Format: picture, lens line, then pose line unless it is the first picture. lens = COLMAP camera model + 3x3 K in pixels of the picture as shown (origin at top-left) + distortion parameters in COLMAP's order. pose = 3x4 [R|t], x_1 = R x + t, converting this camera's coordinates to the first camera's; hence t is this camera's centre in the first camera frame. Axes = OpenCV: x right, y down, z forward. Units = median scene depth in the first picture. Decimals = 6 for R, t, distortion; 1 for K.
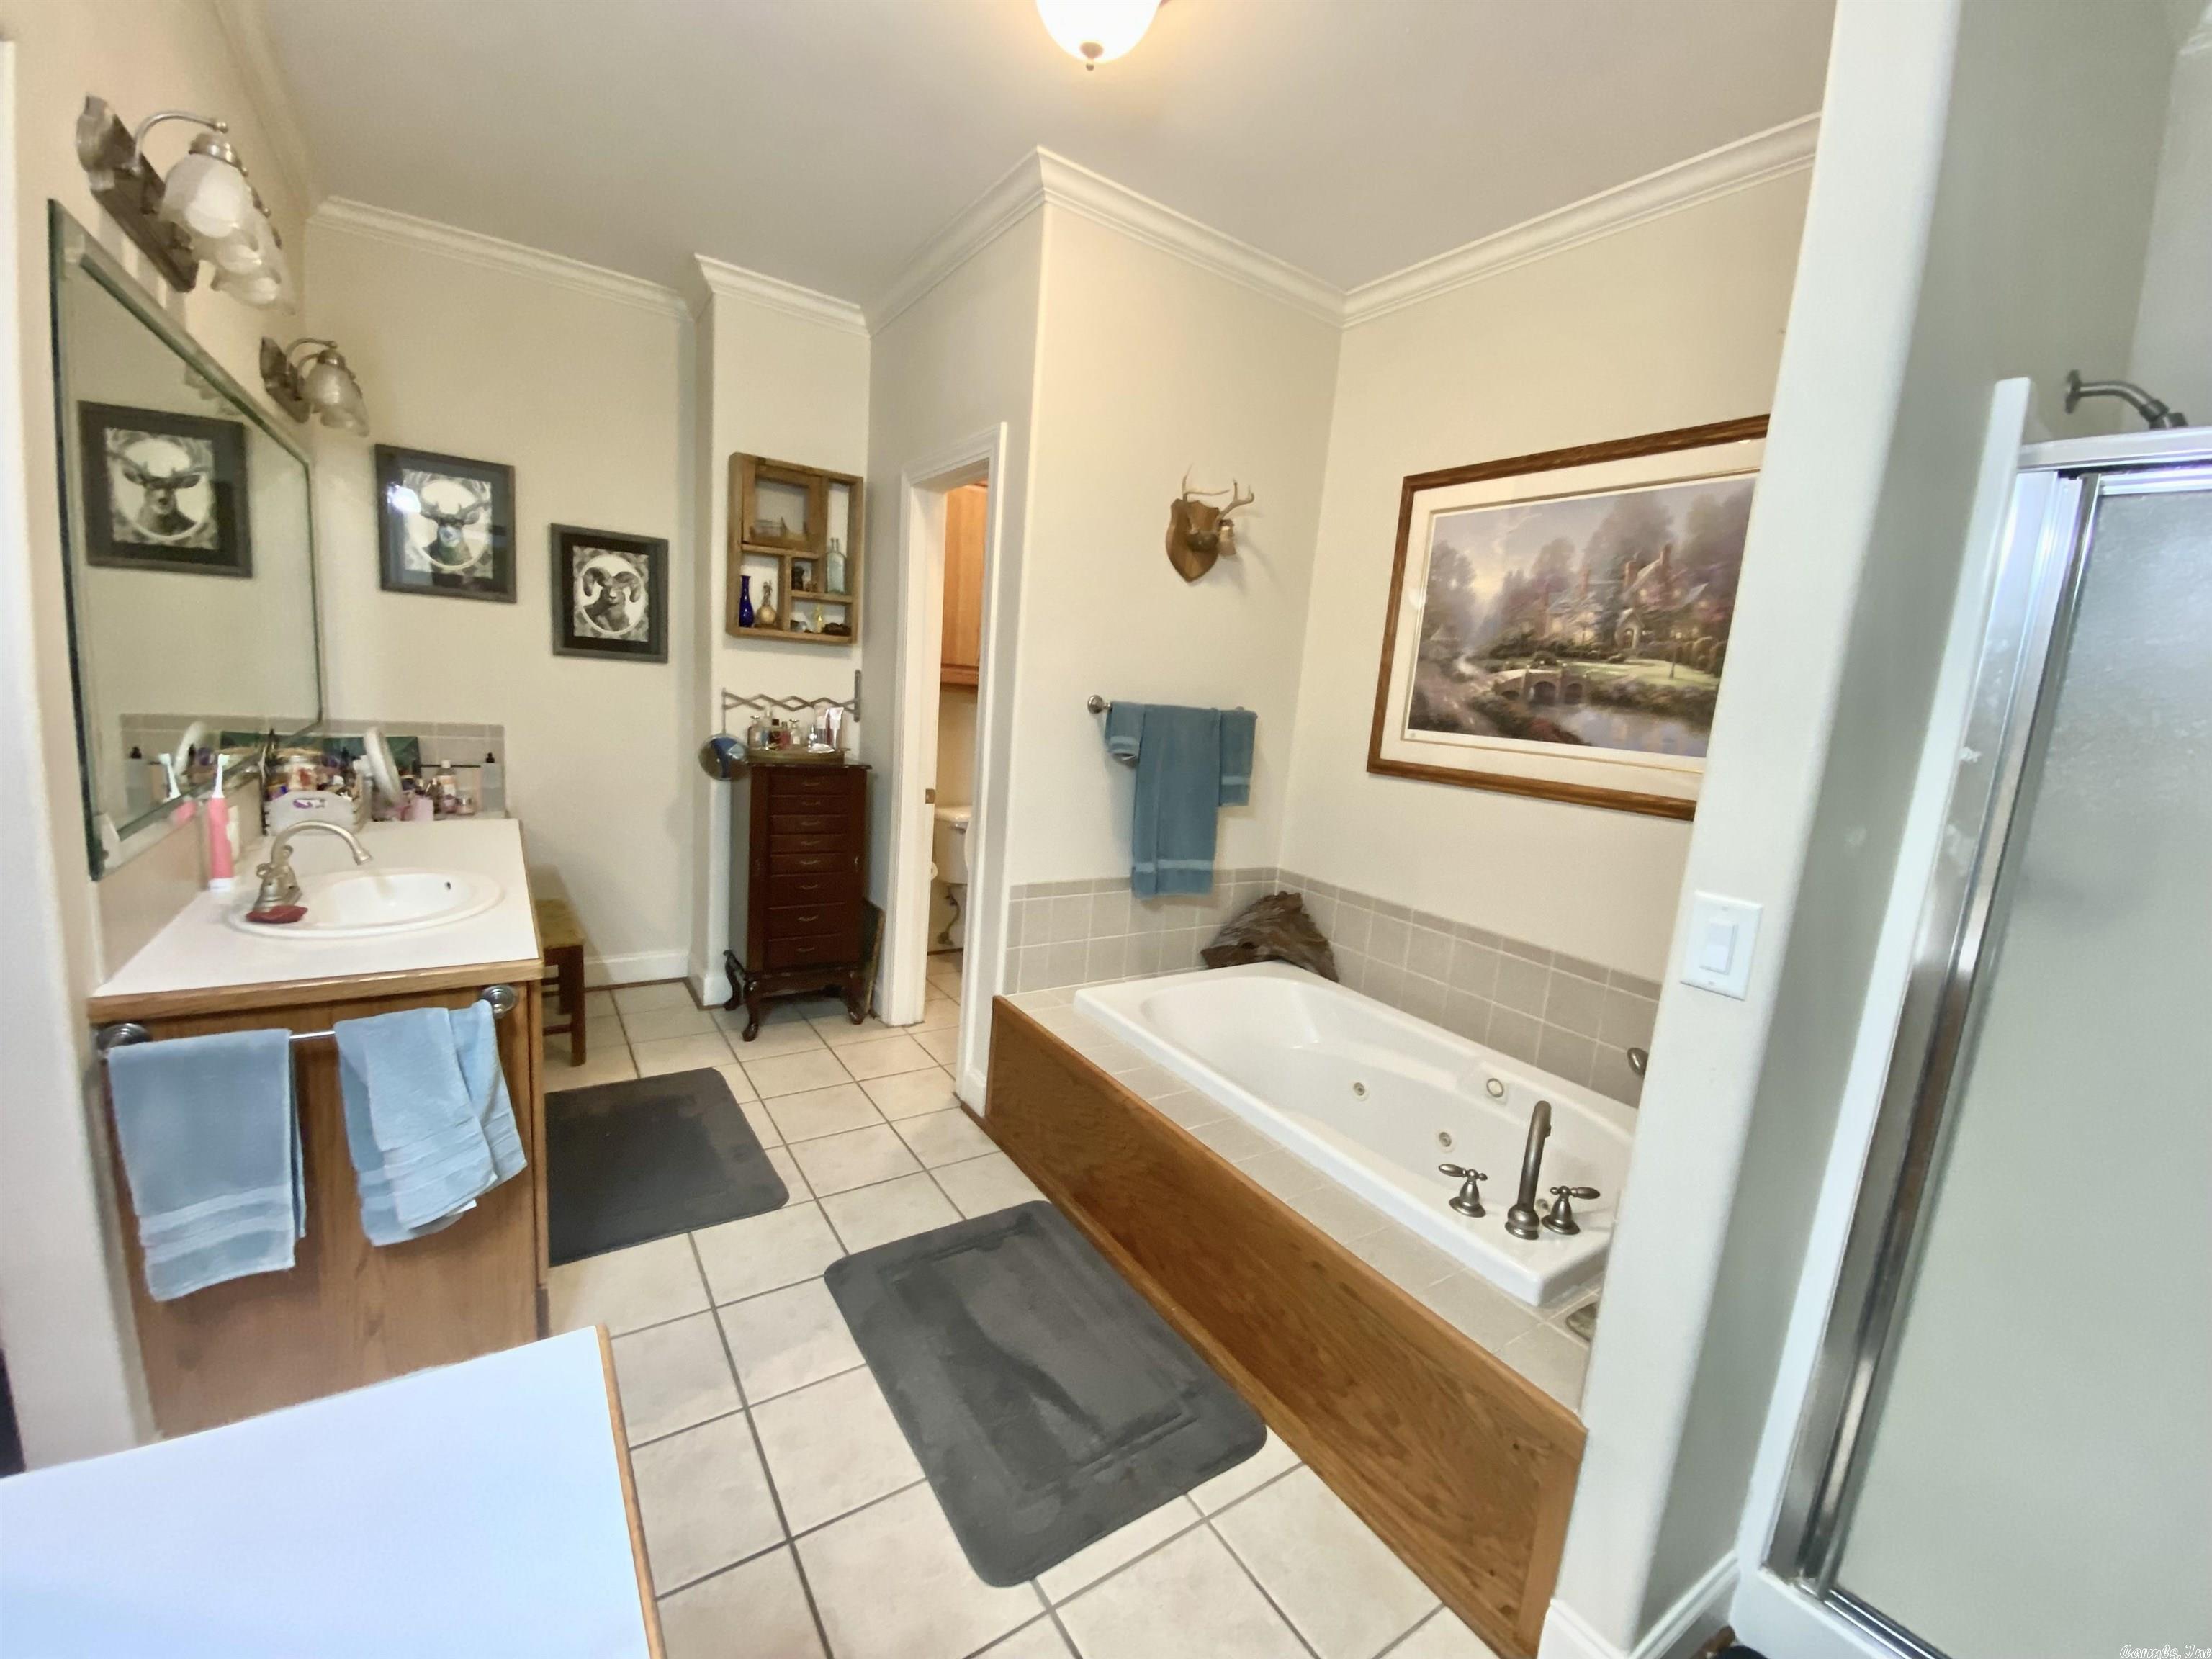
lens RADIAL K [[892.4, 0, 1109.5], [0, 892.4, 830.9], [0, 0, 1]] dist [0.026305, -0.024770]
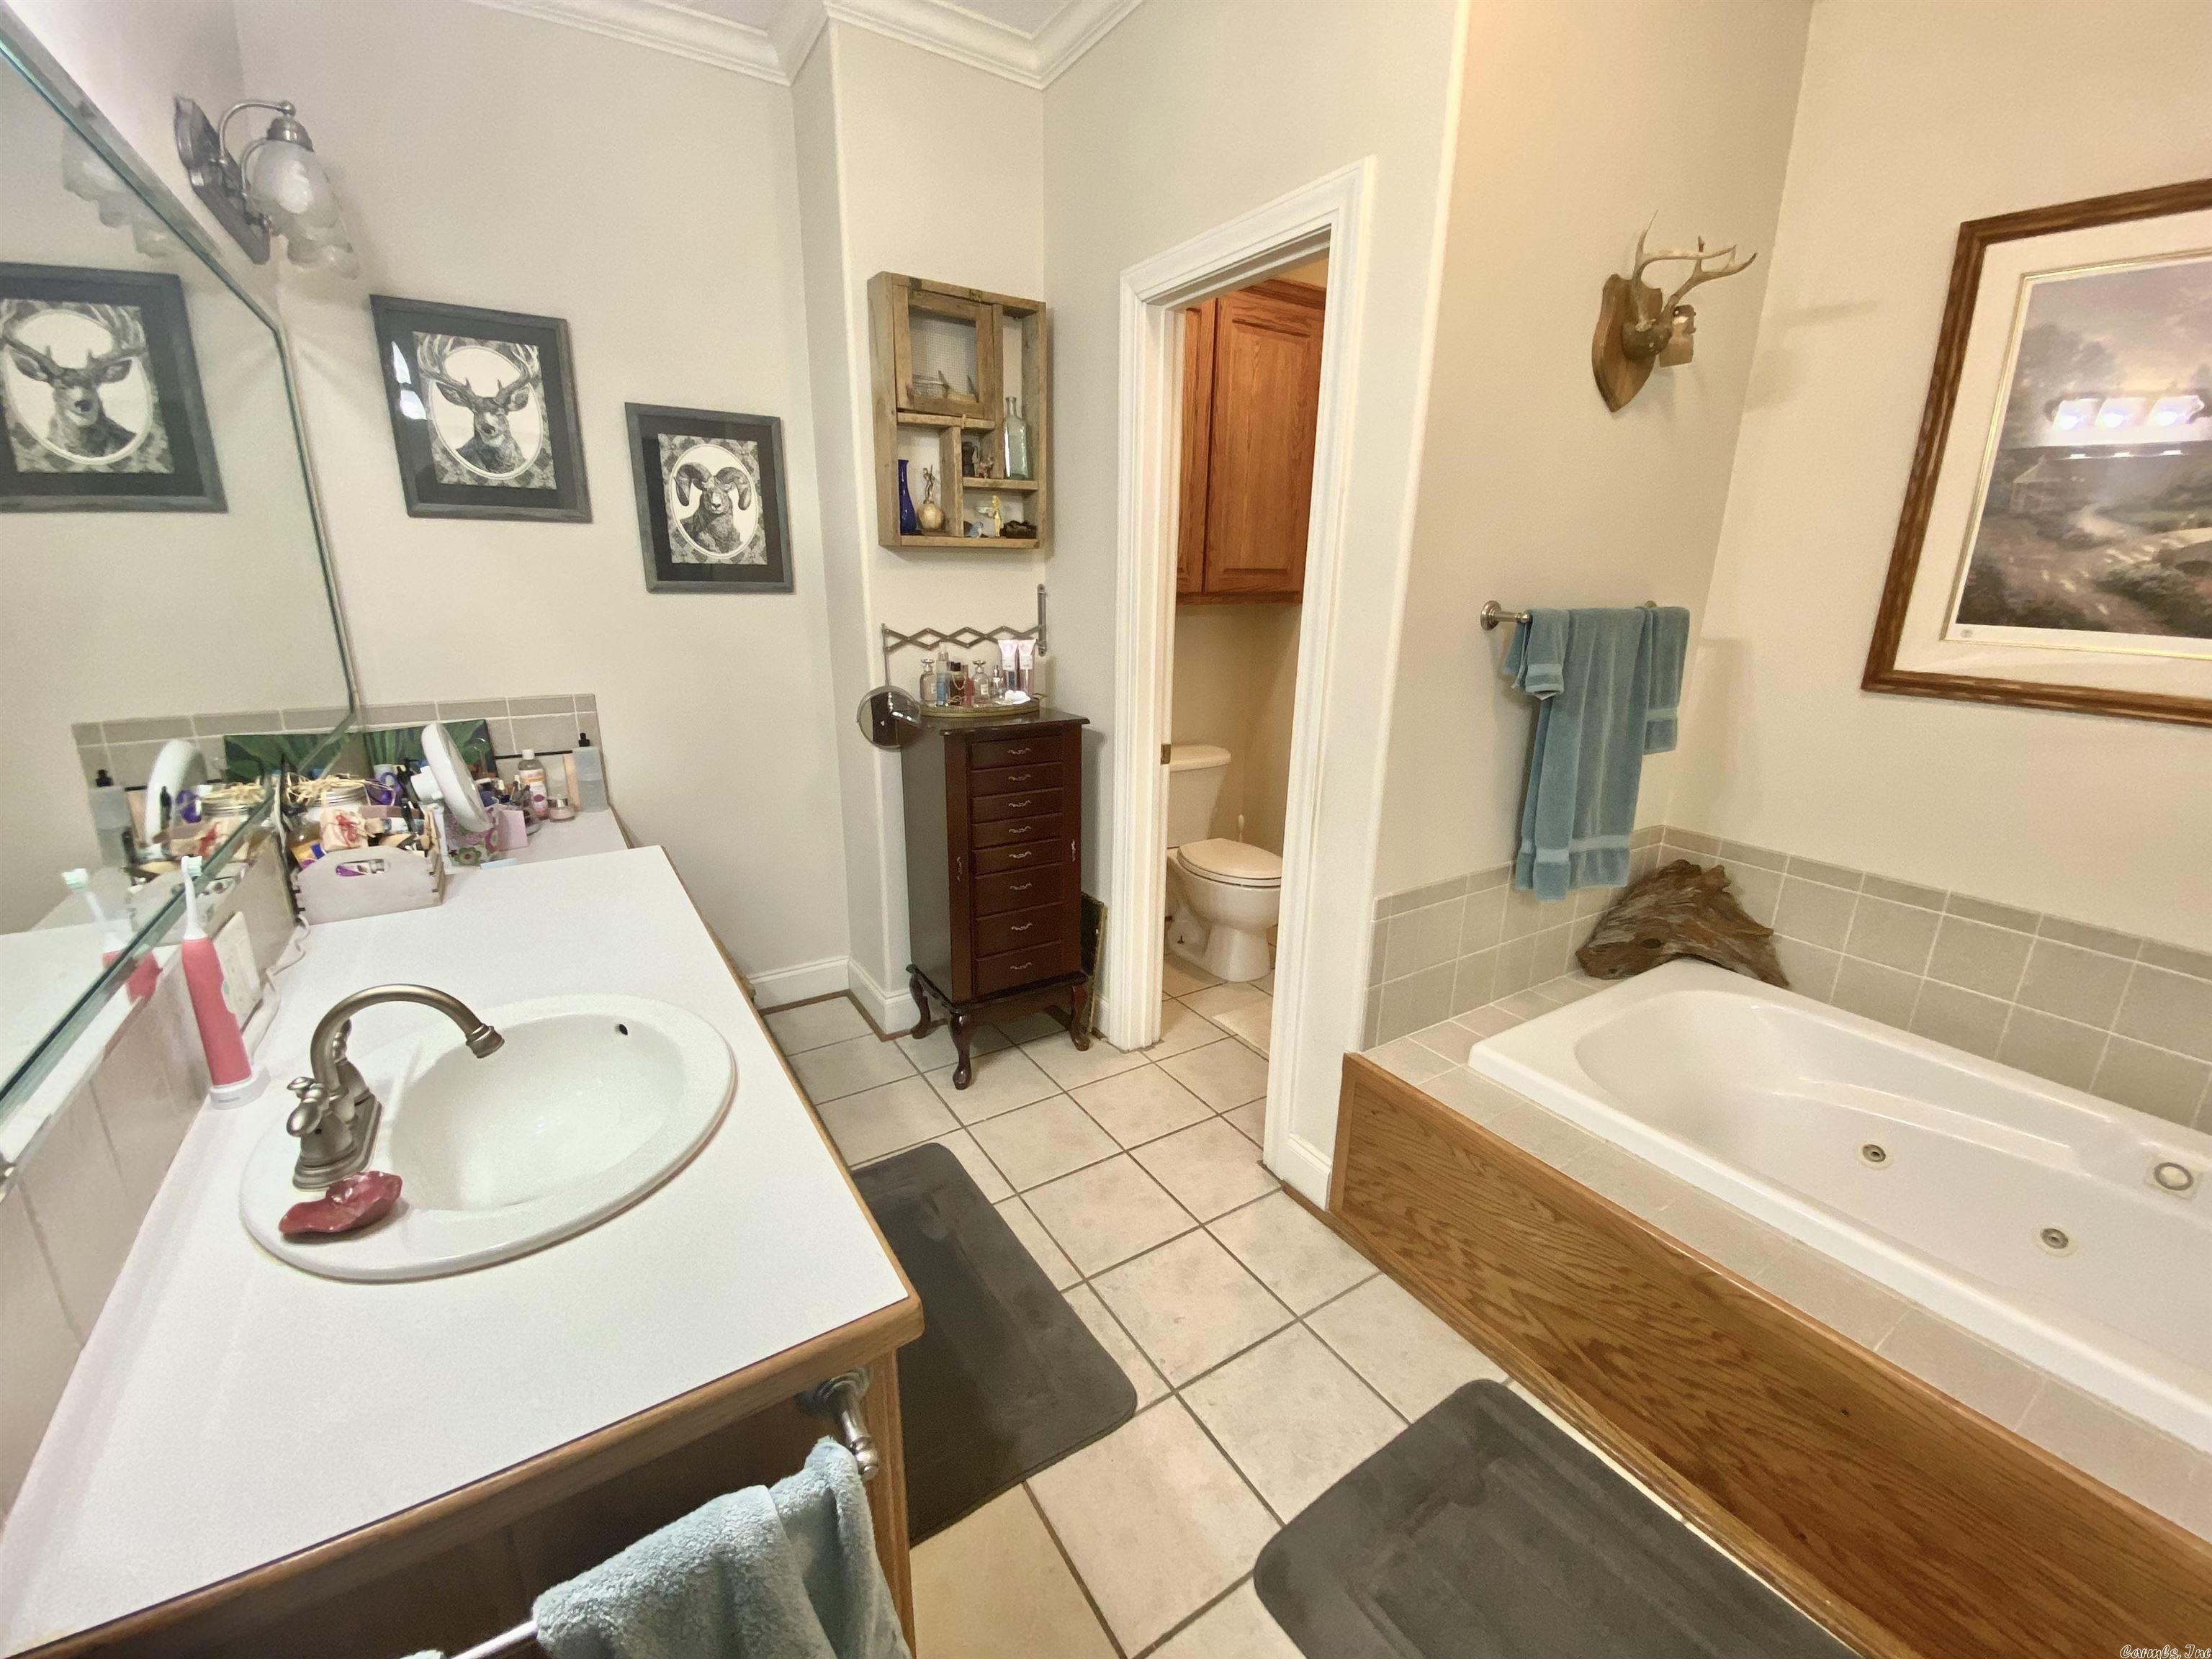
lens RADIAL K [[892.5, 0, 1110.4], [0, 892.5, 829.4], [0, 0, 1]] dist [0.031126, -0.025768]
pose [[0.997714, -0.057100, -0.036144, -0.268504], [0.060991, 0.991170, 0.117734, -0.079412], [0.029102, -0.119669, 0.992387, 0.306667]]
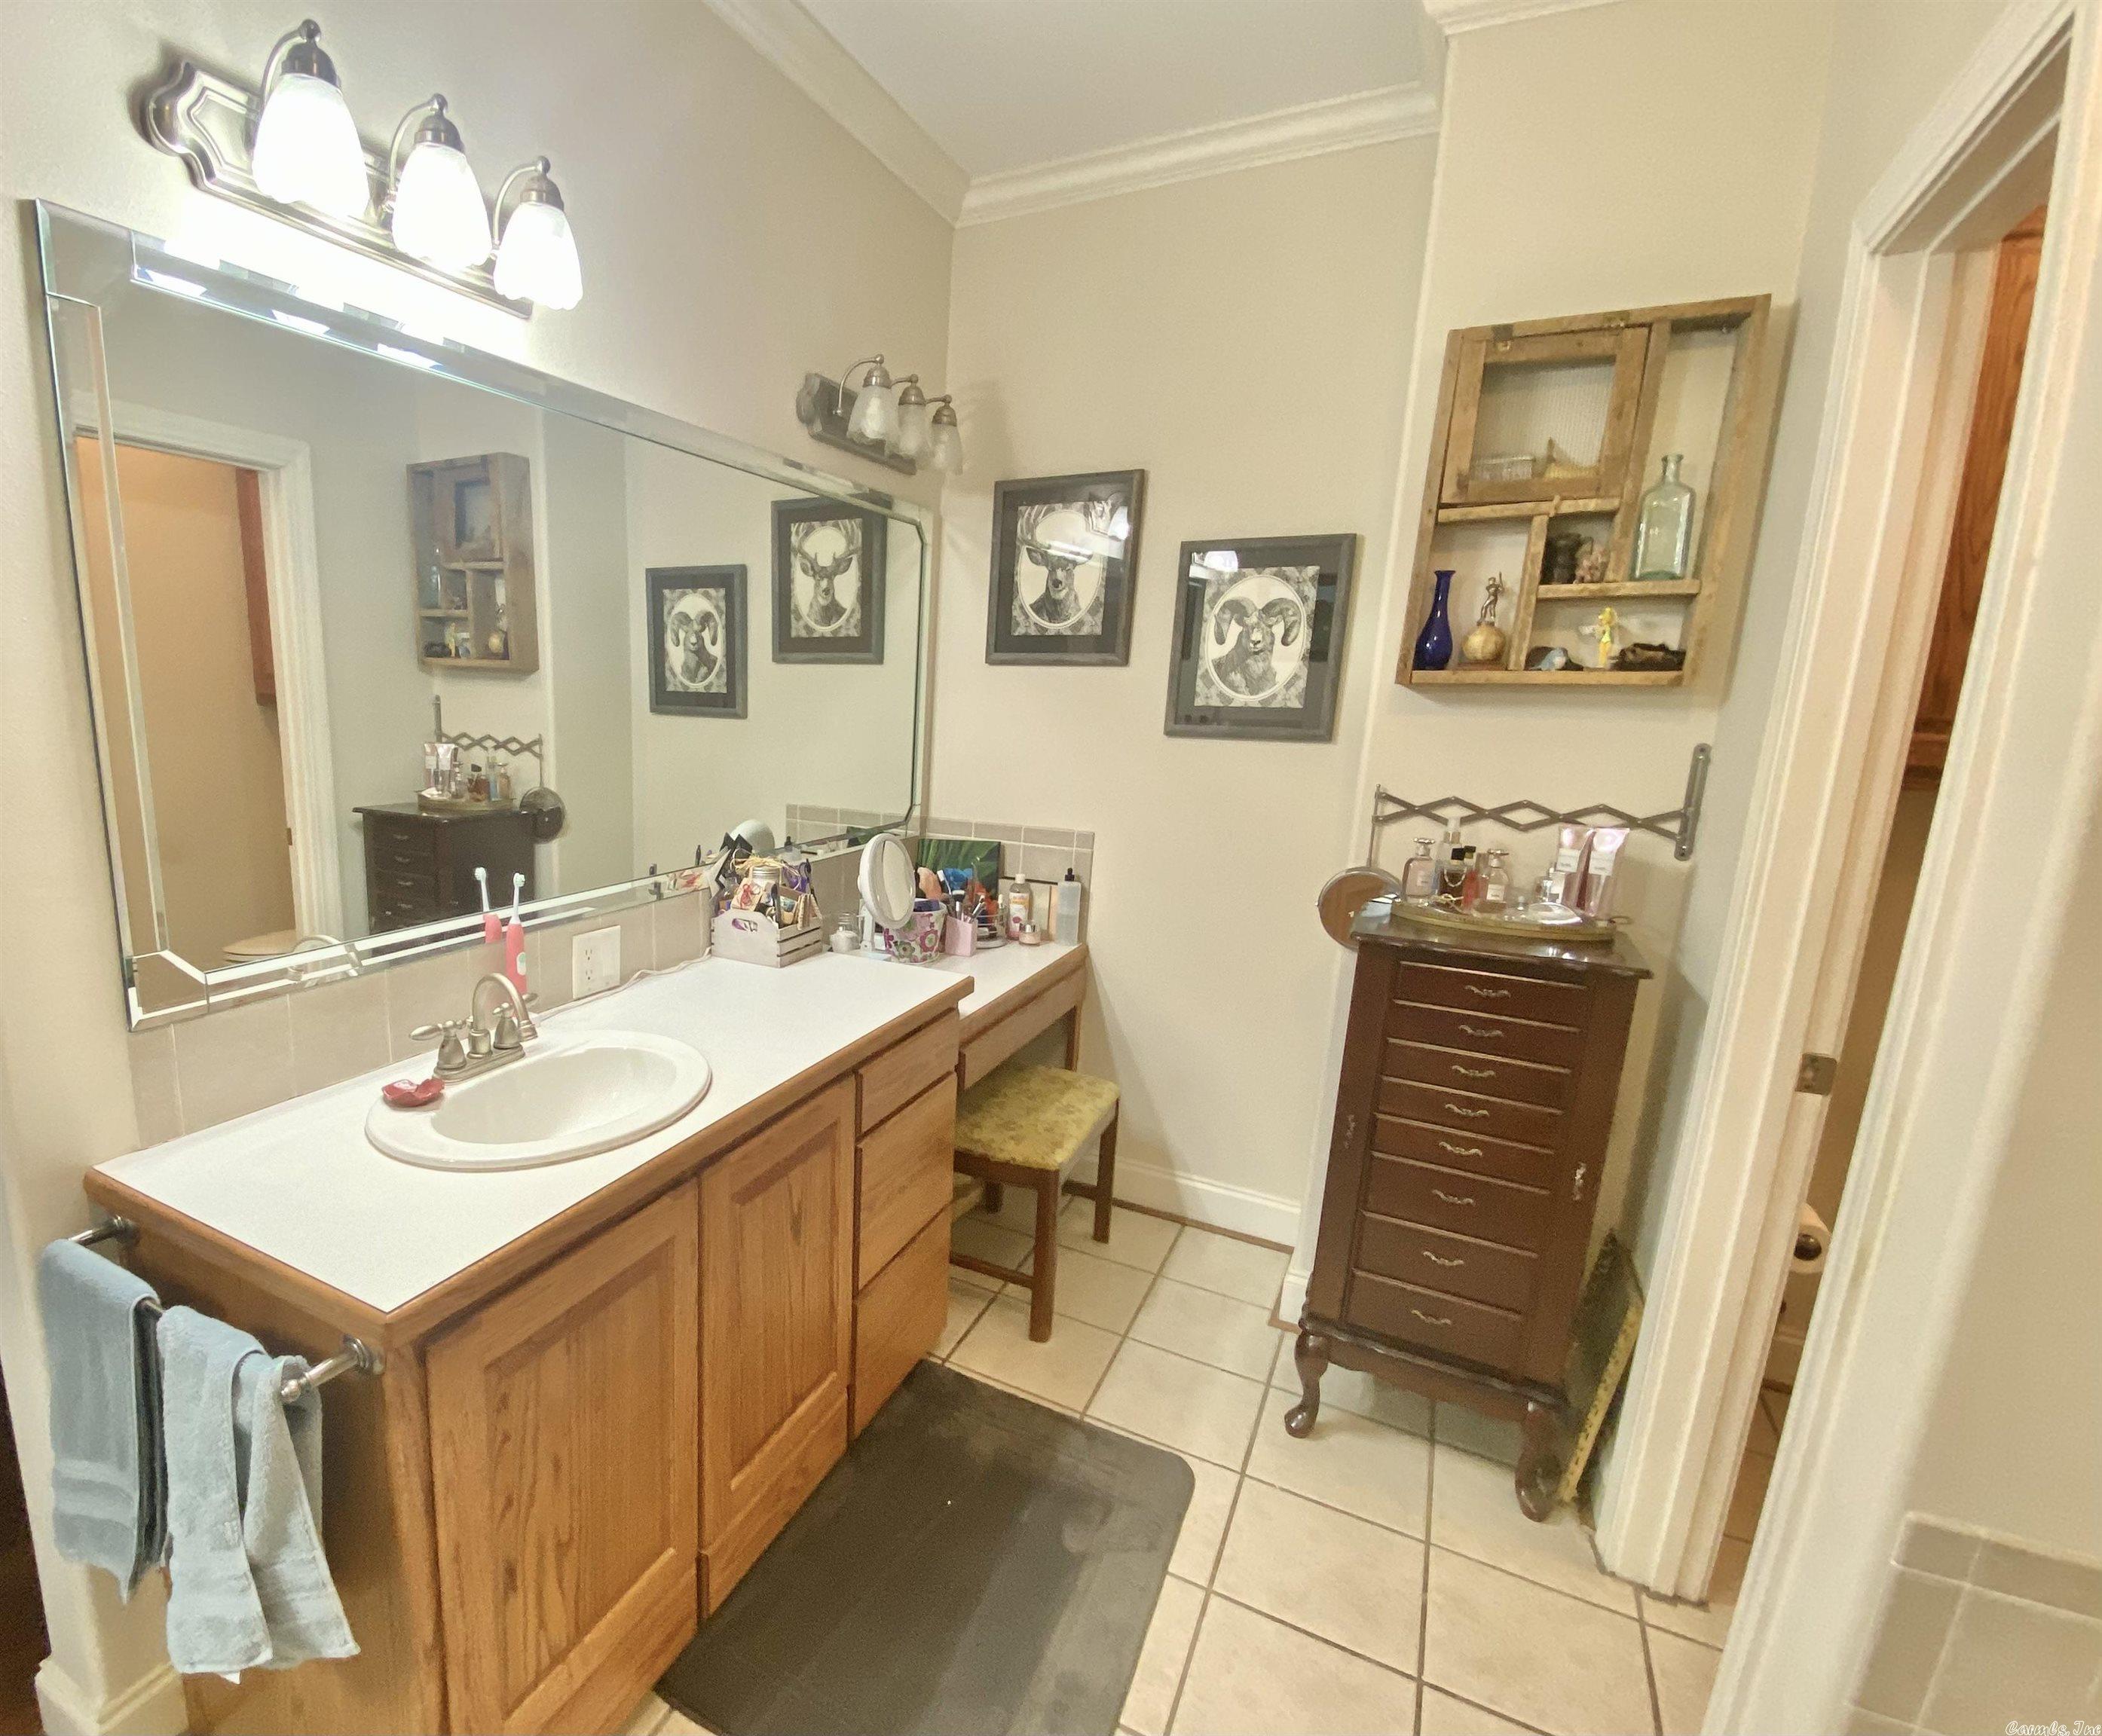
lens RADIAL K [[1033.1, 0, 835.0], [0, 1033.1, 904.4], [0, 0, 1]] dist [0.000048, -0.013312]
pose [[0.426929, 0.113662, -0.897113, 0.001515], [-0.136751, 0.988775, 0.060196, -0.093932], [0.893885, 0.096982, 0.437680, 0.513626]]
